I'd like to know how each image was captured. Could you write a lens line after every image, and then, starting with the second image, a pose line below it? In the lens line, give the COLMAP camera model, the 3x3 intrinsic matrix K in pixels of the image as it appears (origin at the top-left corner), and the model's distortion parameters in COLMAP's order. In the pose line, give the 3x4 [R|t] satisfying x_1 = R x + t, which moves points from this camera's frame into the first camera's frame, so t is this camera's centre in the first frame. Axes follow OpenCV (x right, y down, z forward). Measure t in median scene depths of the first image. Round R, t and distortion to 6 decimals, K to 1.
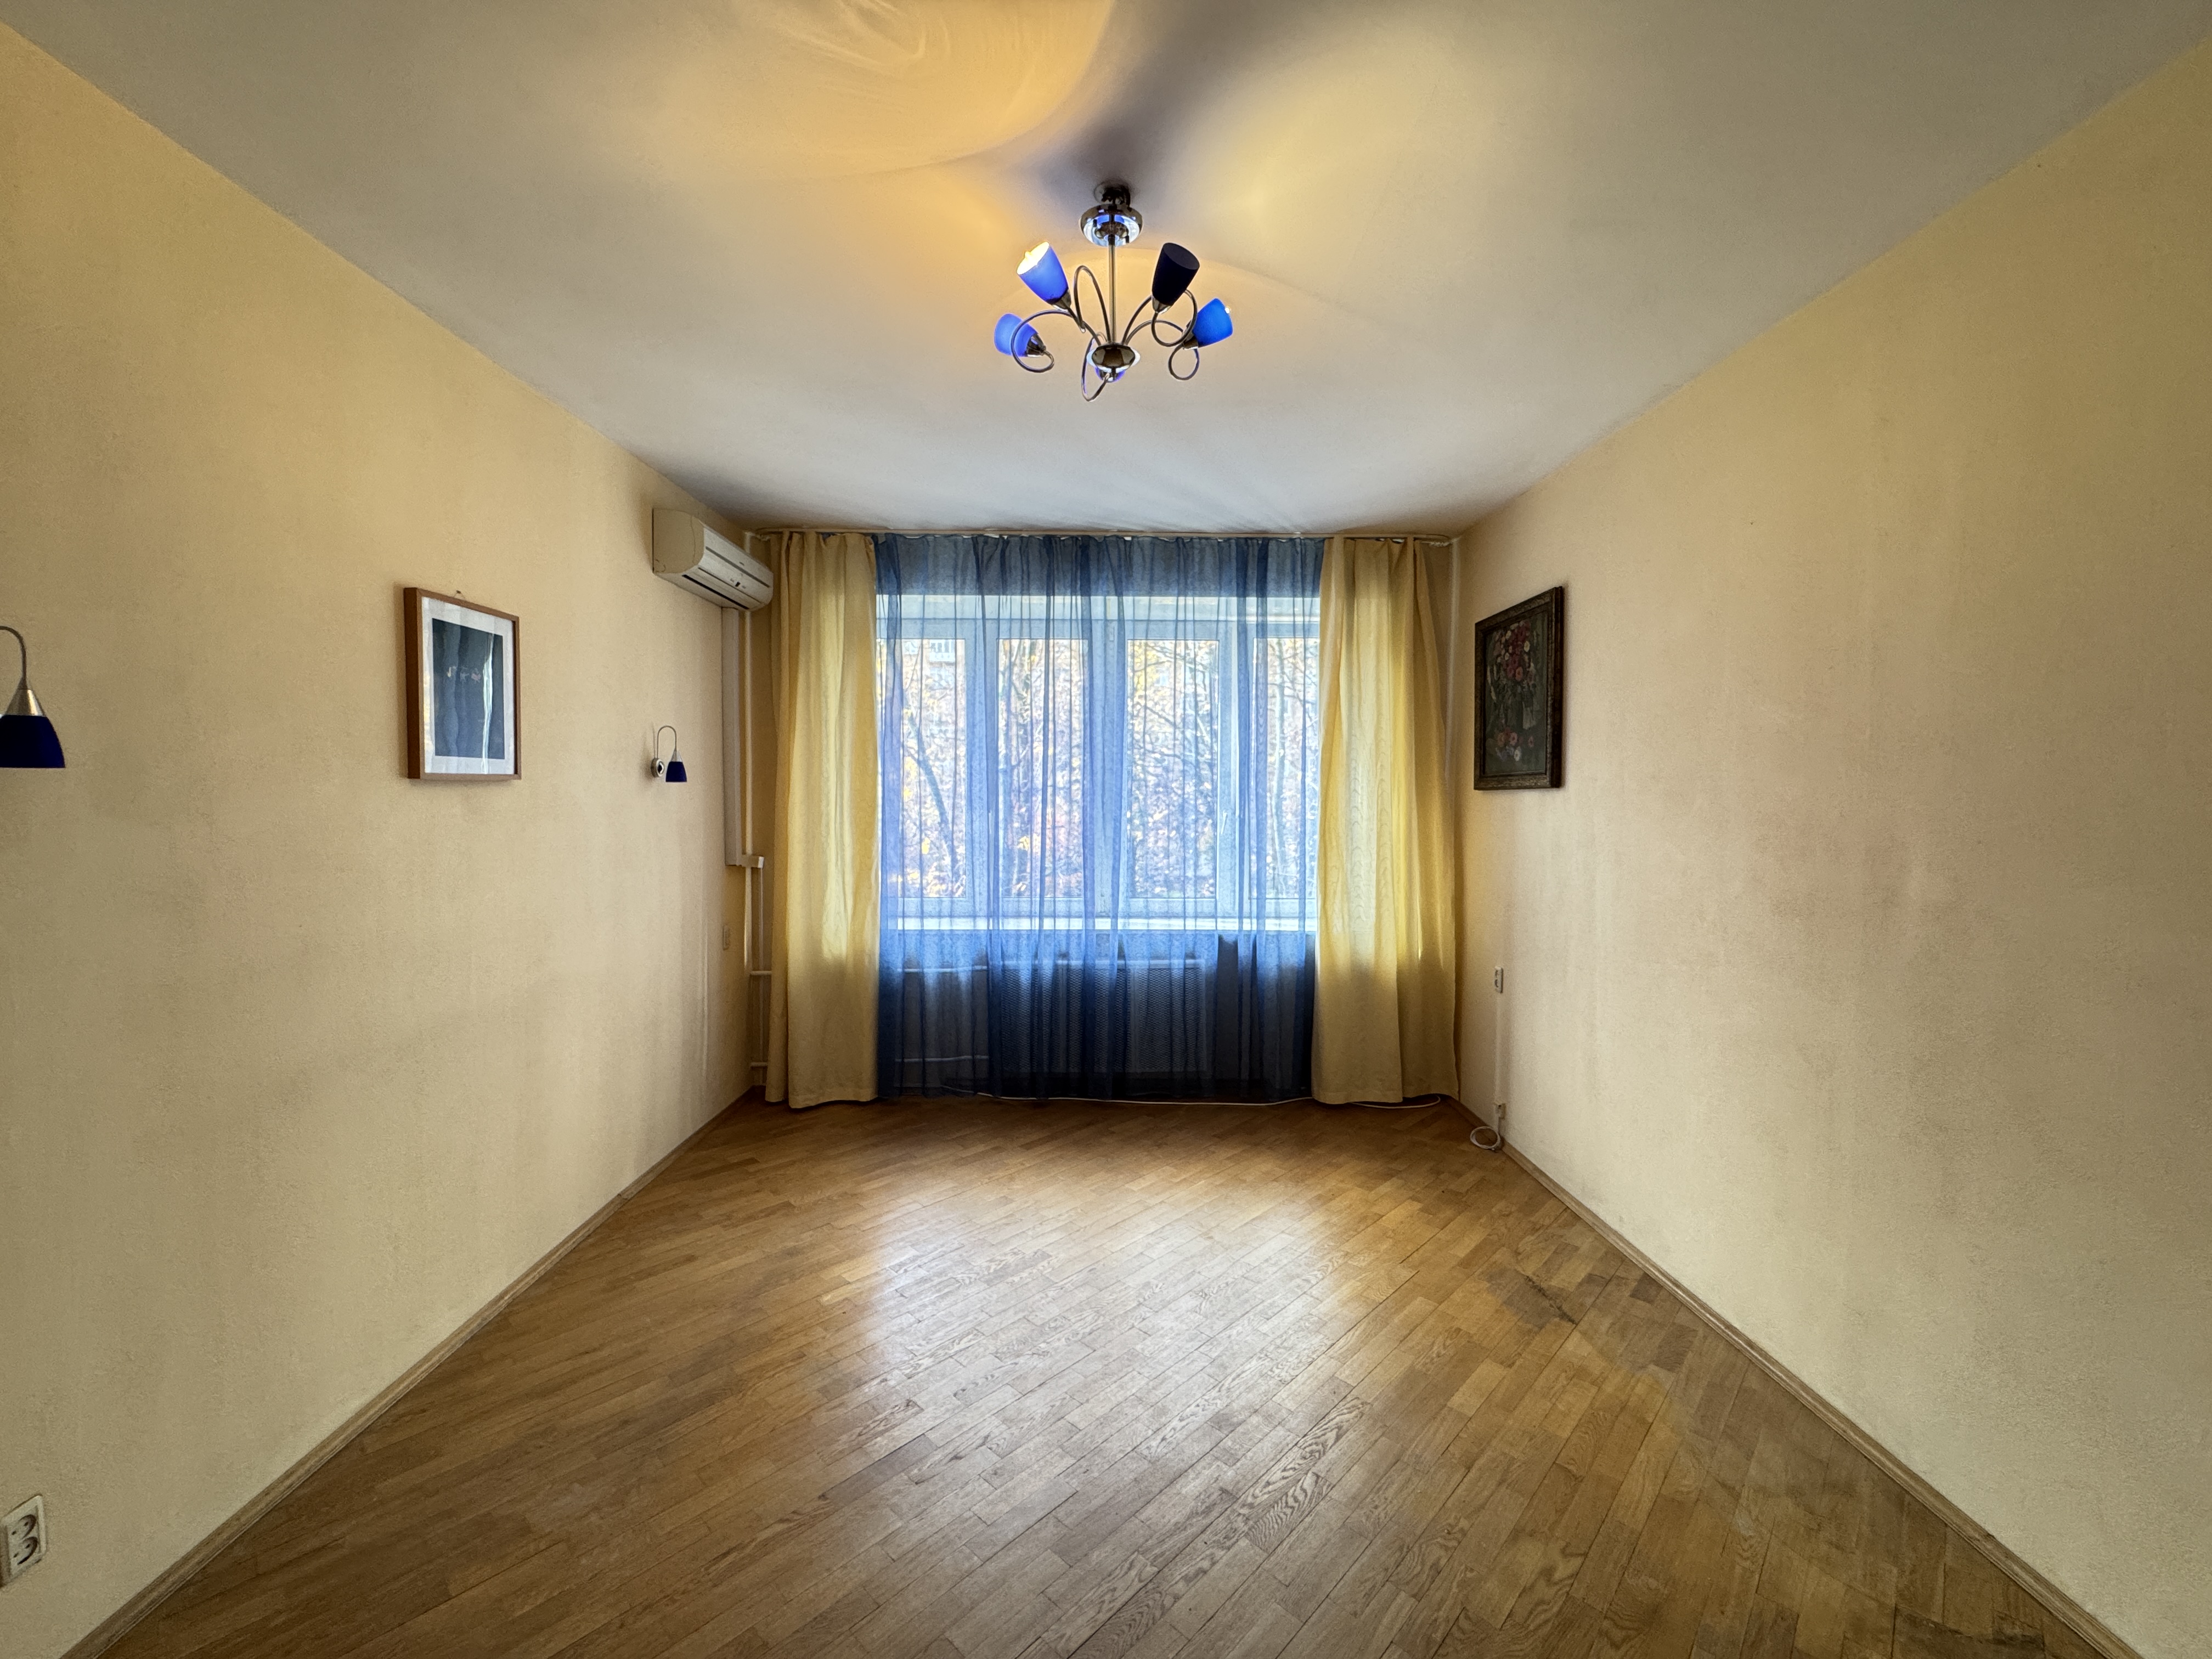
lens RADIAL K [[886.0, 0, 1106.0], [0, 886.0, 829.5], [0, 0, 1]] dist [0.000776, -0.000007]
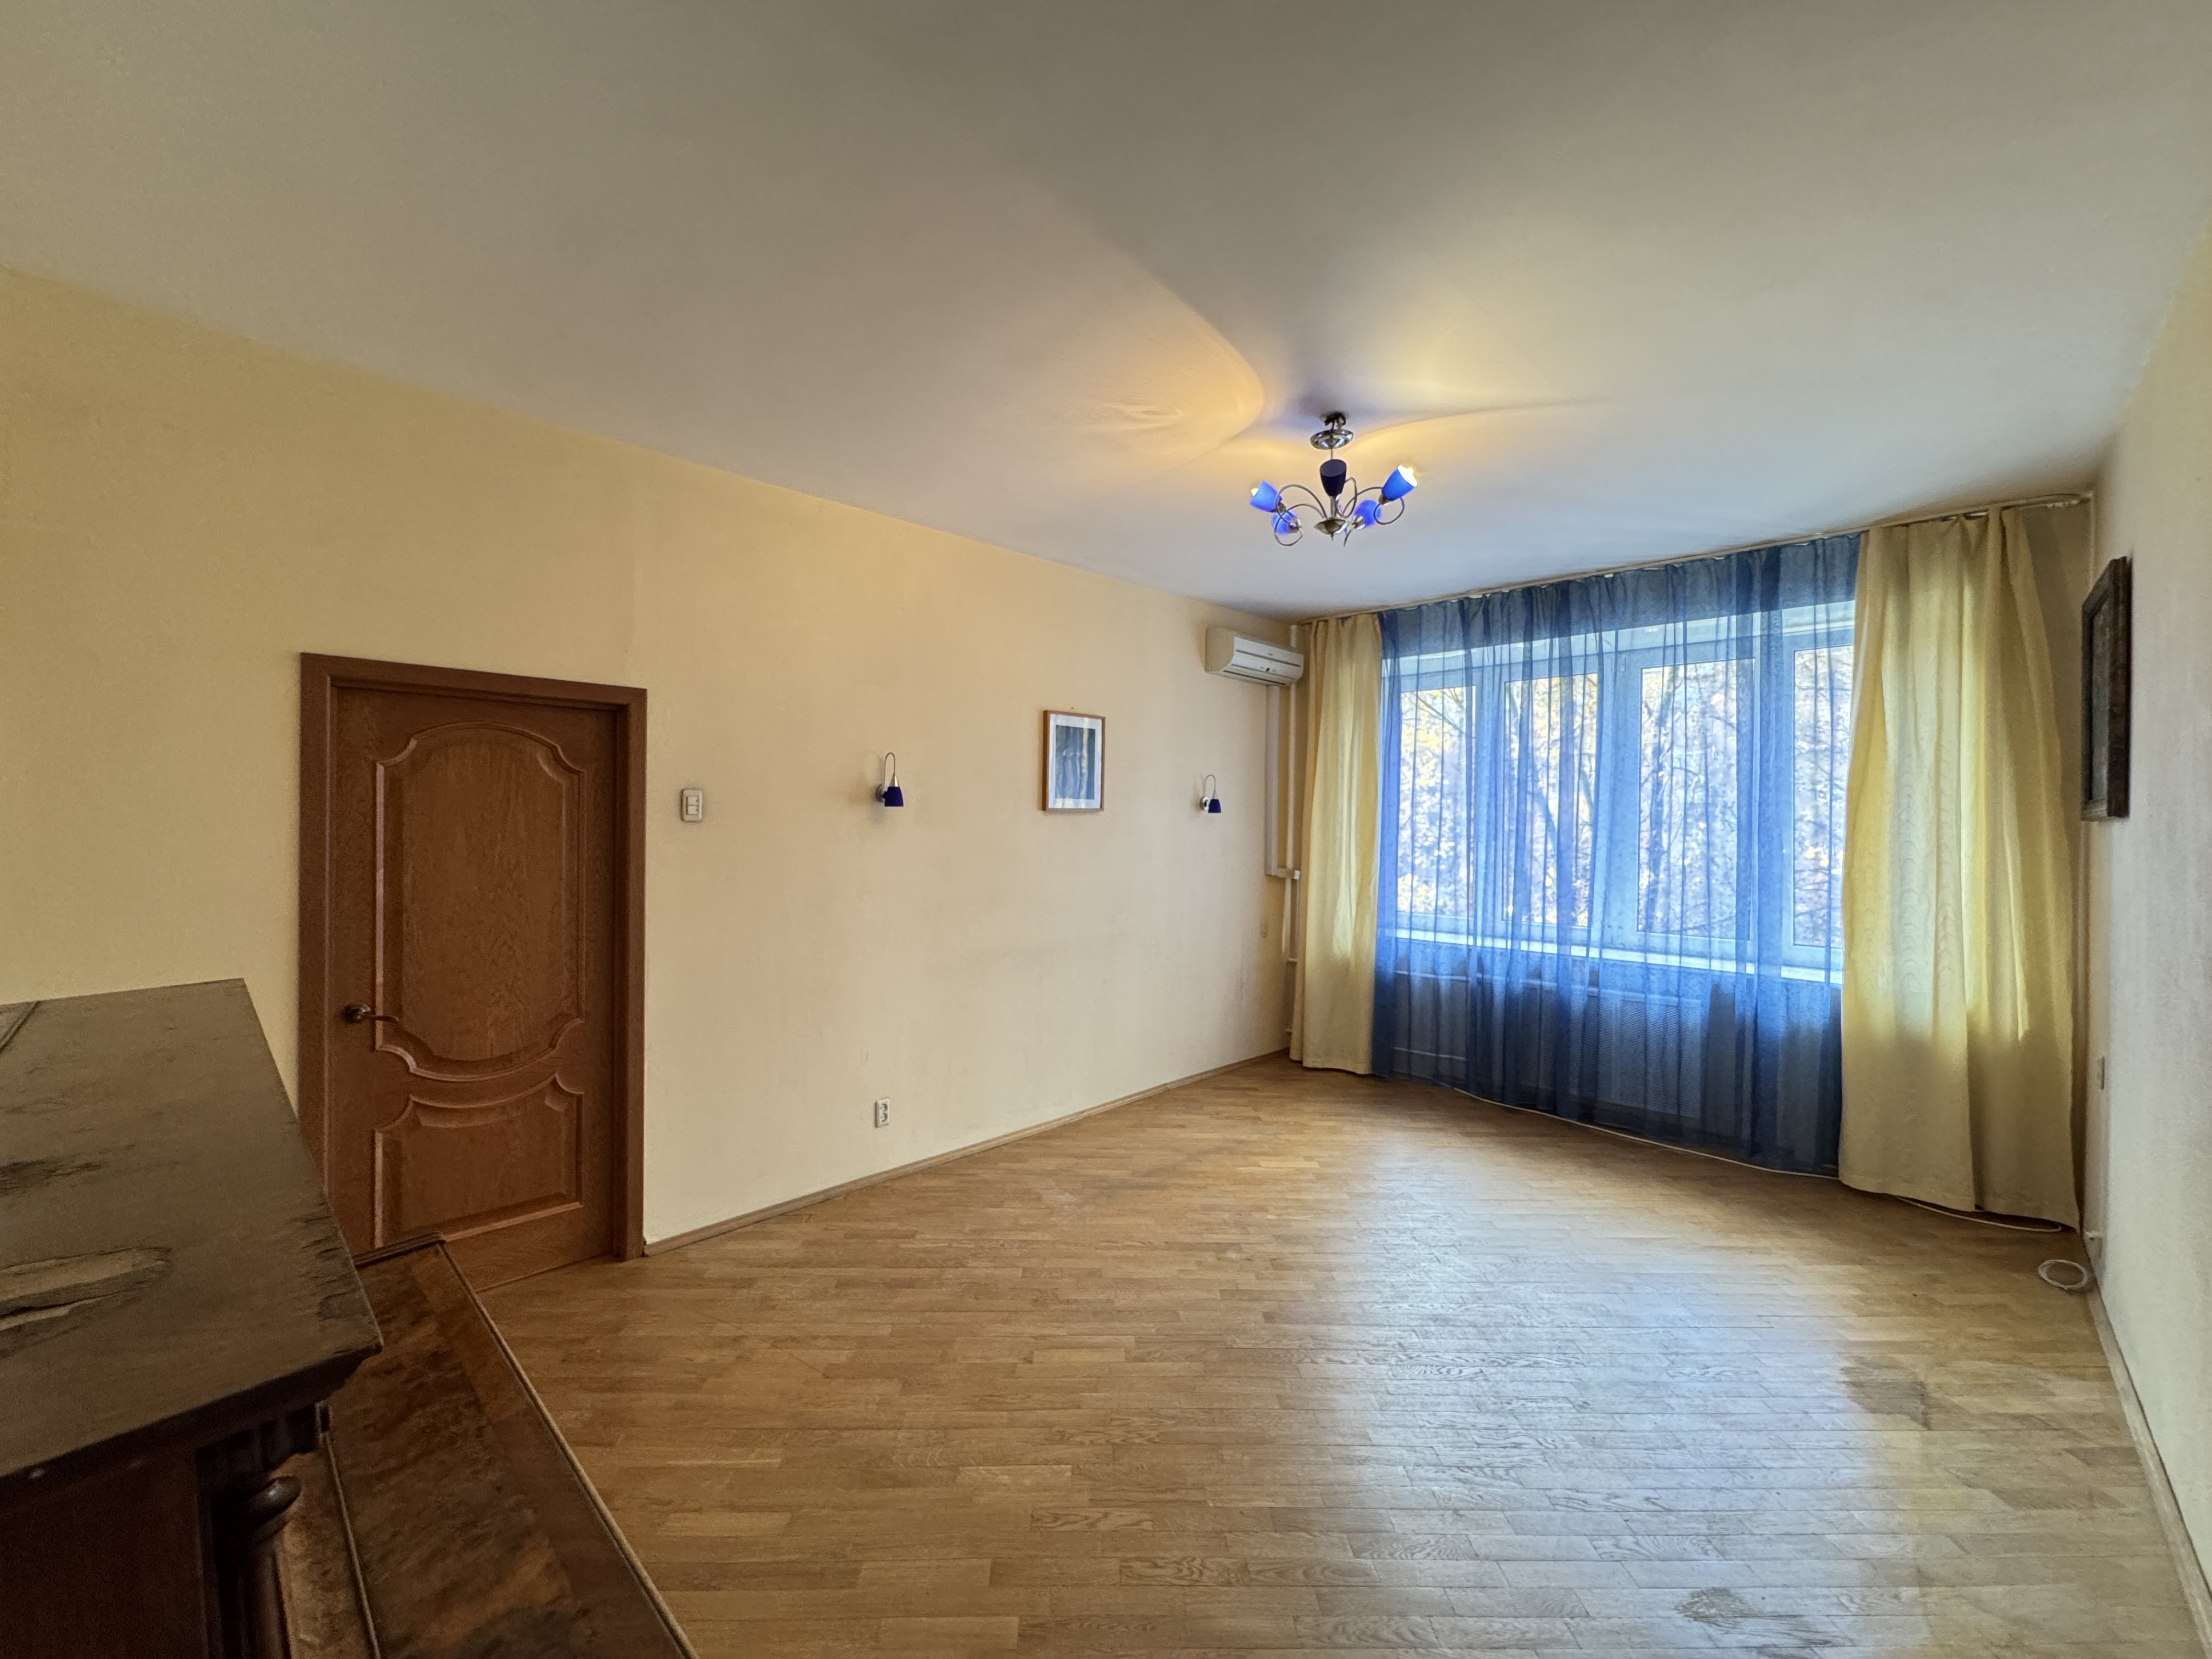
lens RADIAL K [[886.2, 0, 1106.0], [0, 886.2, 829.5], [0, 0, 1]] dist [-0.001730, -0.000155]
pose [[0.709315, 0.010505, -0.704813, 0.338423], [-0.037076, 0.999061, -0.022422, 0.010510], [0.703916, 0.042035, 0.709039, -0.126688]]
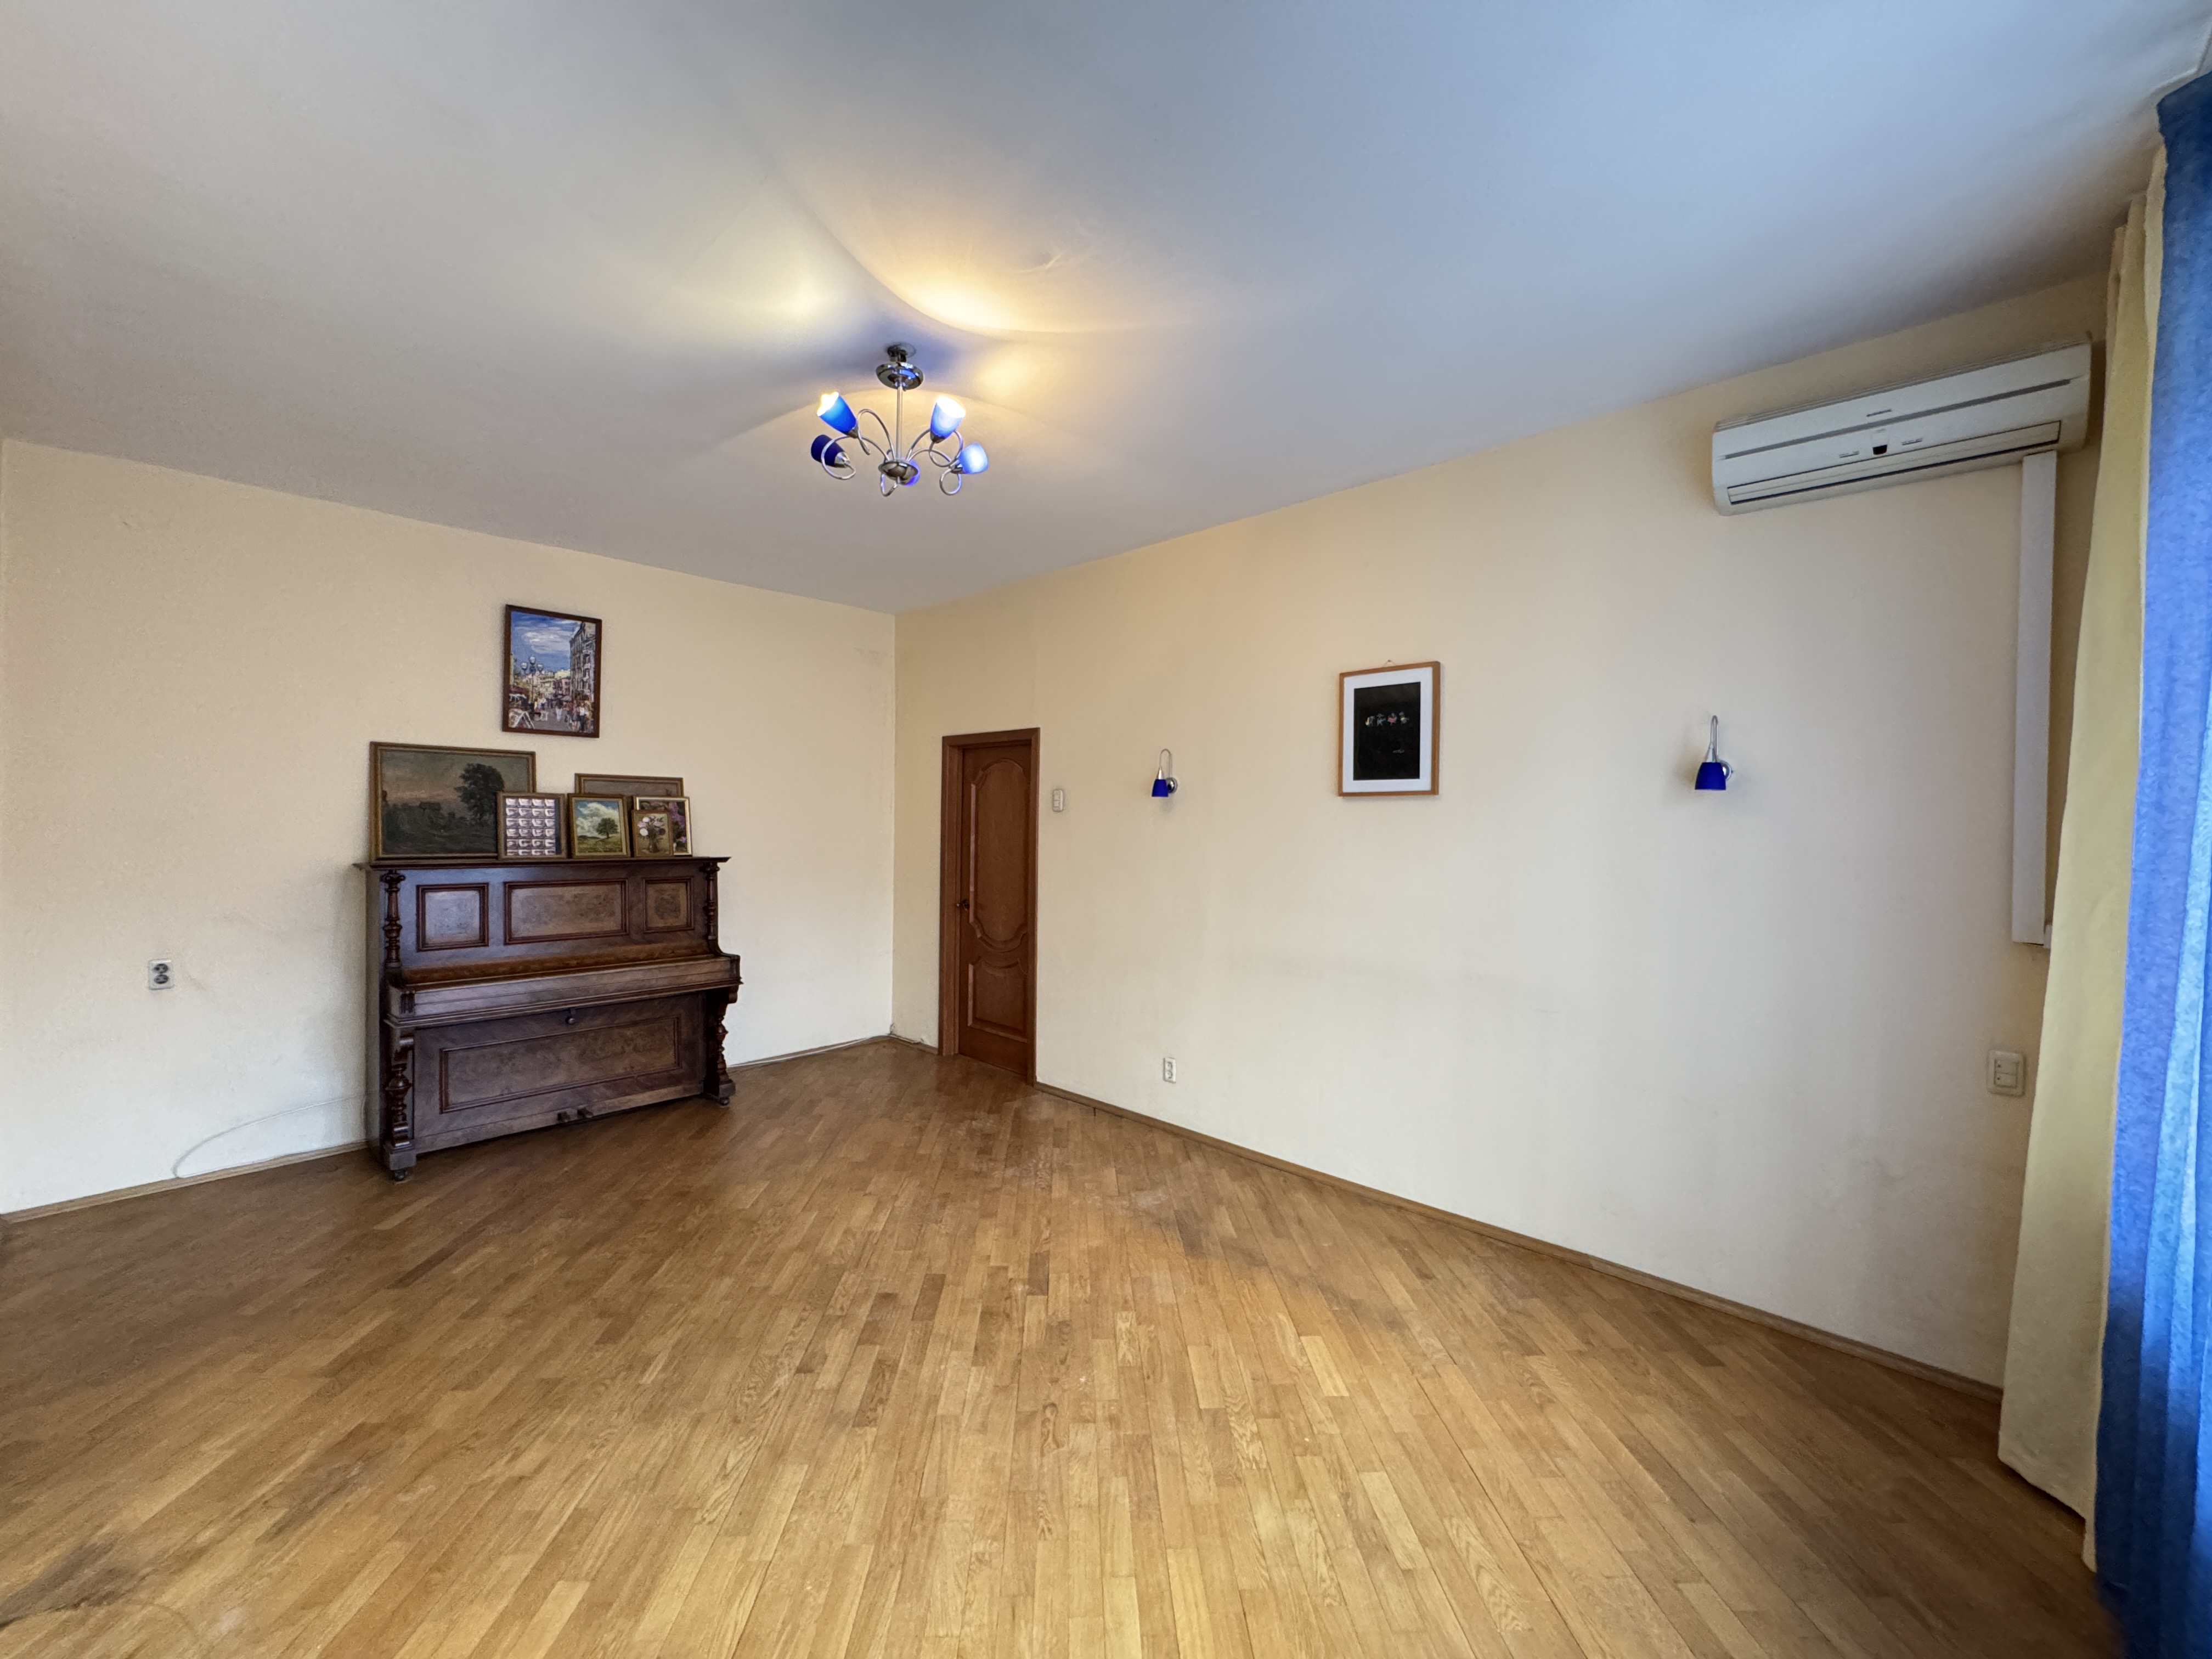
lens RADIAL K [[886.0, 0, 1106.0], [0, 886.0, 829.5], [0, 0, 1]] dist [0.000776, -0.000007]
pose [[-0.690808, -0.001647, -0.723036, 0.328030], [-0.043079, 0.998315, 0.038885, -0.022365], [0.721753, 0.058010, -0.689715, 0.940335]]
